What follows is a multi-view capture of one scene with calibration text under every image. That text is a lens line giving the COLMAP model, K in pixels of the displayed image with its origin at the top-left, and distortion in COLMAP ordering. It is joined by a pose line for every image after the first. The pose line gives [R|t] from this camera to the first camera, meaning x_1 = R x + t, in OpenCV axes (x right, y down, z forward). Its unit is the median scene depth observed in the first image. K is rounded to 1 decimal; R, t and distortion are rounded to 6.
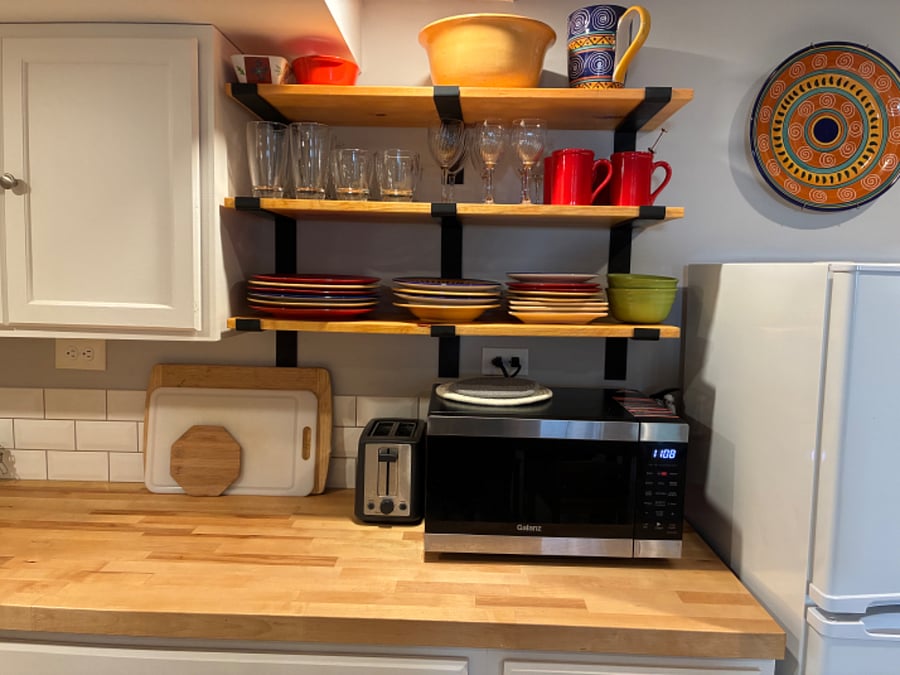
lens RADIAL K [[694.4, 0, 446.6], [0, 694.4, 335.3], [0, 0, 1]] dist [0.049314, -0.057904]
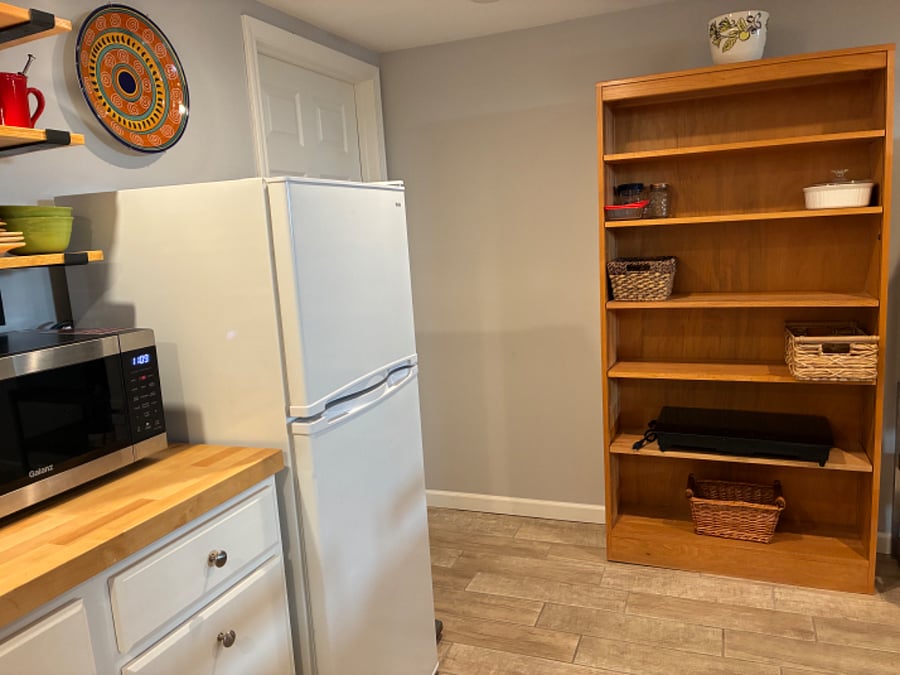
lens RADIAL K [[694.4, 0, 451.8], [0, 694.4, 344.6], [0, 0, 1]] dist [0.049314, -0.057904]
pose [[0.336906, -0.188674, 0.922440, -0.455866], [0.157782, 0.977176, 0.142242, 0.056392], [-0.928224, 0.097622, 0.358986, 0.122541]]
